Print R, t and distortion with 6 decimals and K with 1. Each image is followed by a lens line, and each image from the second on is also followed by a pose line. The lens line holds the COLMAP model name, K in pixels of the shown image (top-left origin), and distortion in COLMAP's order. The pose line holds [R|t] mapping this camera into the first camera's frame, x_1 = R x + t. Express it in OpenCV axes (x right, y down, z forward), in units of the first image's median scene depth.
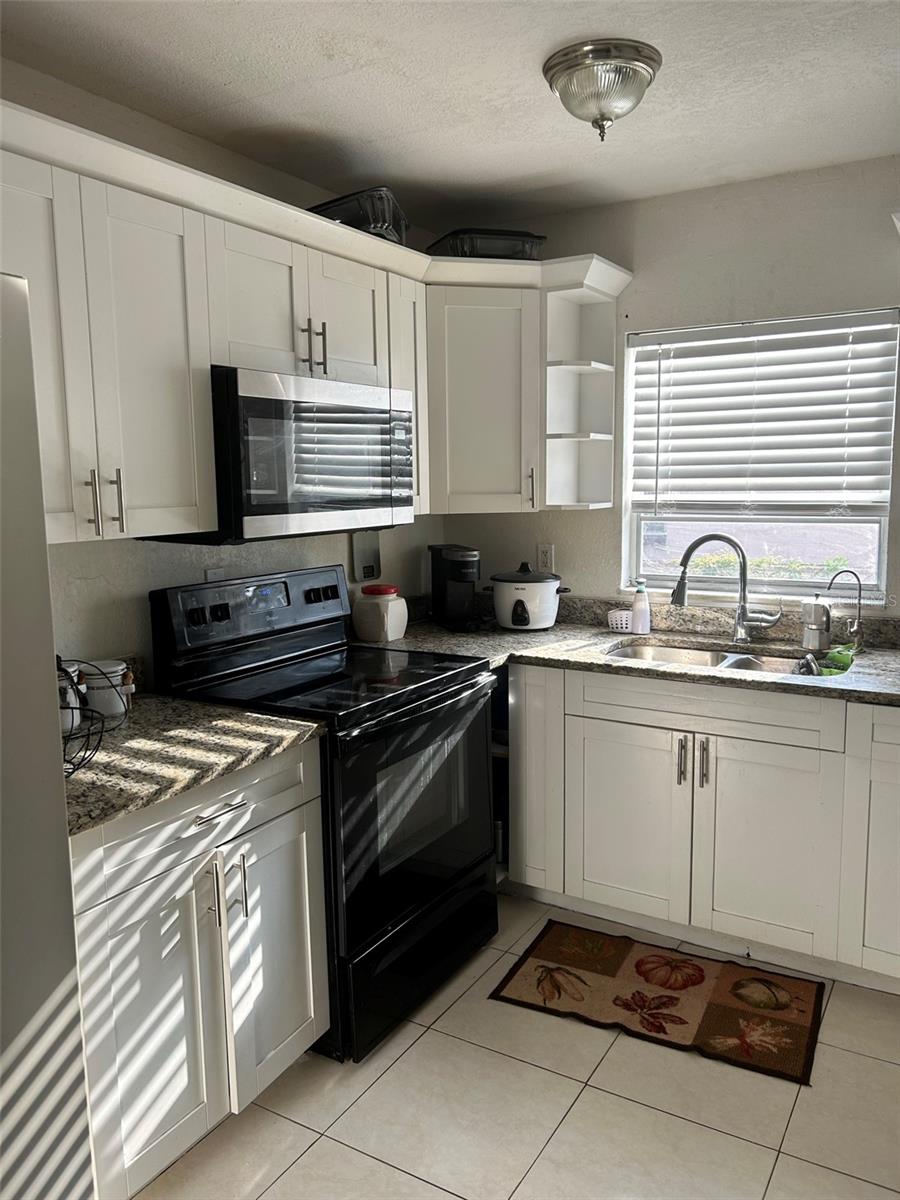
lens RADIAL K [[901.2, 0, 456.1], [0, 901.2, 590.5], [0, 0, 1]] dist [0.048539, -0.056149]
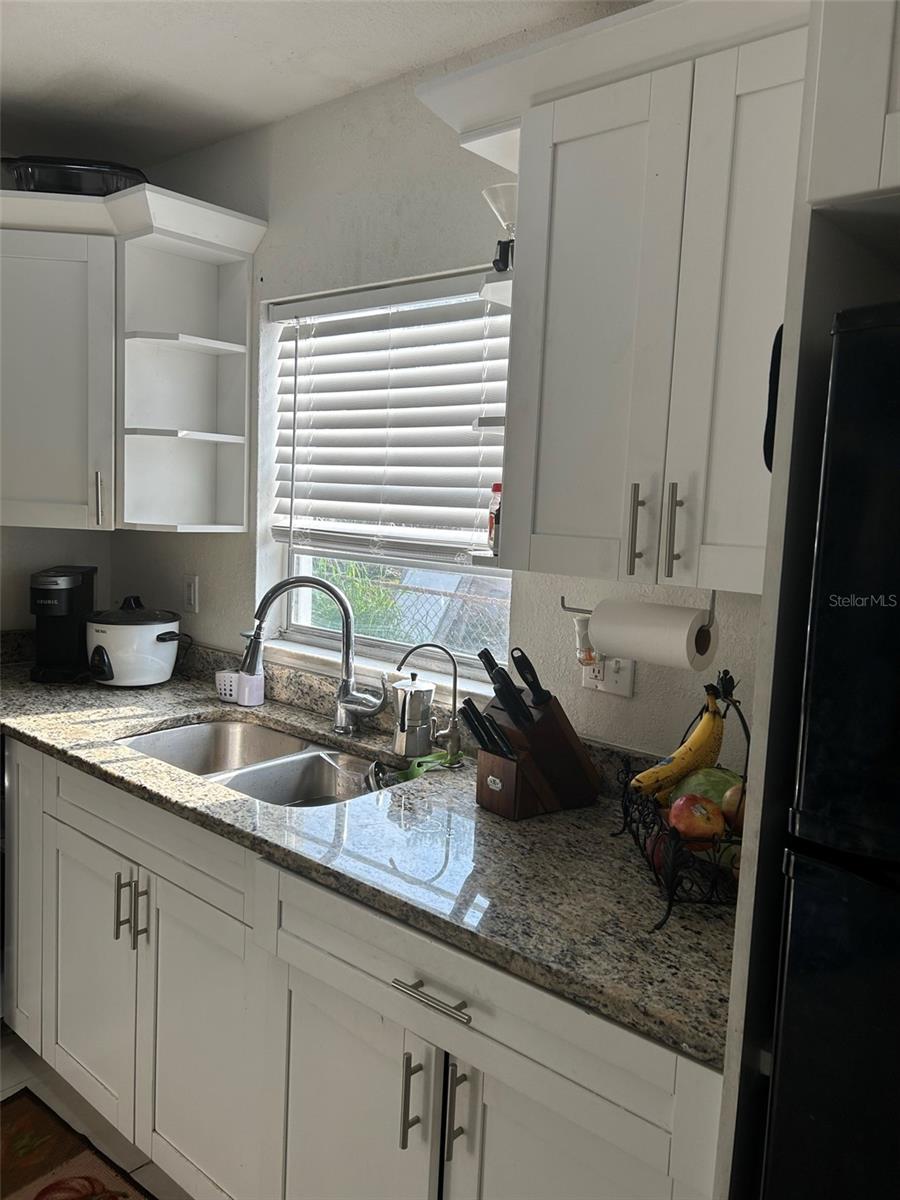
lens RADIAL K [[901.2, 0, 451.9], [0, 901.2, 589.1], [0, 0, 1]] dist [0.048539, -0.056149]
pose [[0.983485, 0.072846, -0.165683, 0.549531], [-0.076819, 0.996888, -0.017691, -0.052446], [0.163879, 0.030126, 0.986020, 0.332885]]
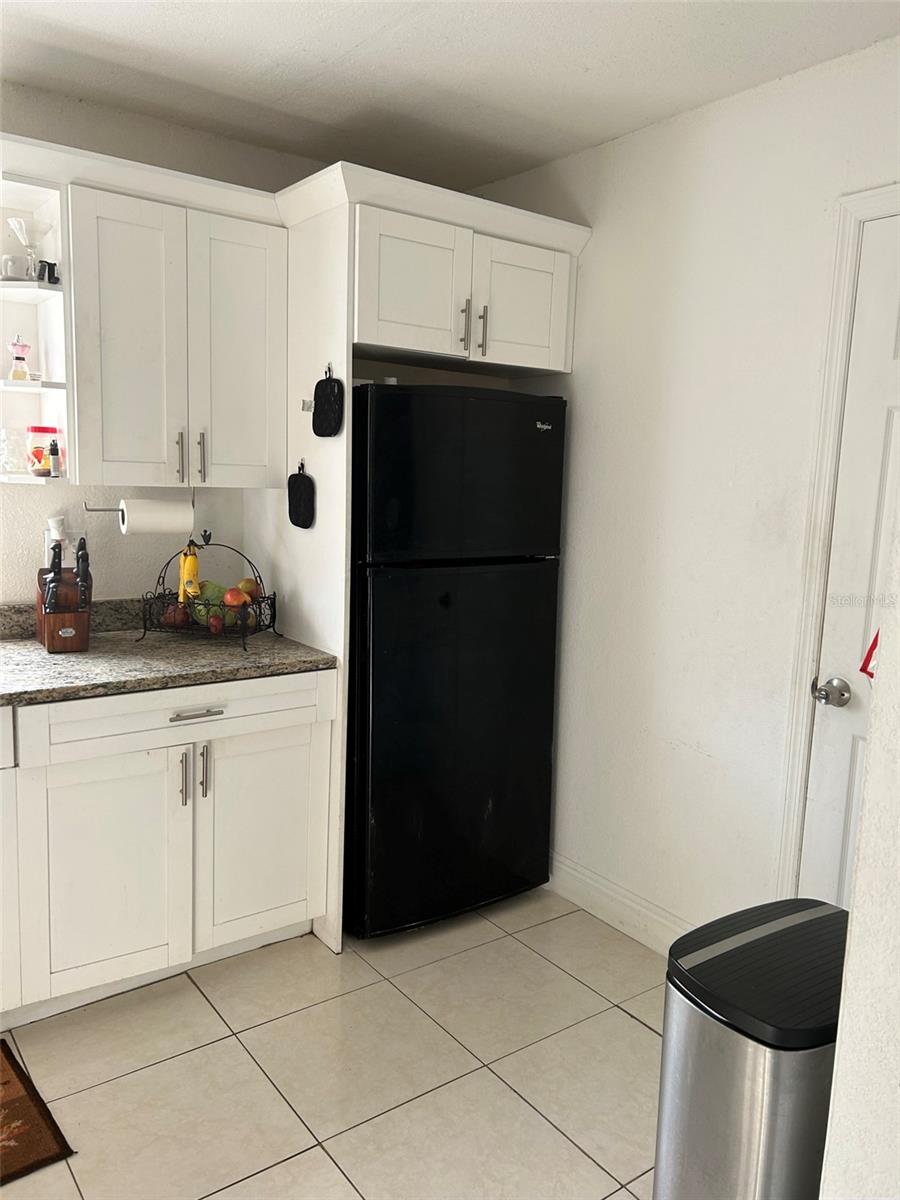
lens RADIAL K [[901.2, 0, 455.3], [0, 901.2, 600.3], [0, 0, 1]] dist [0.048539, -0.056149]
pose [[0.387010, -0.106030, 0.915959, -0.154404], [0.076925, 0.993616, 0.082518, -0.013793], [-0.918861, 0.038525, 0.392696, 0.235303]]
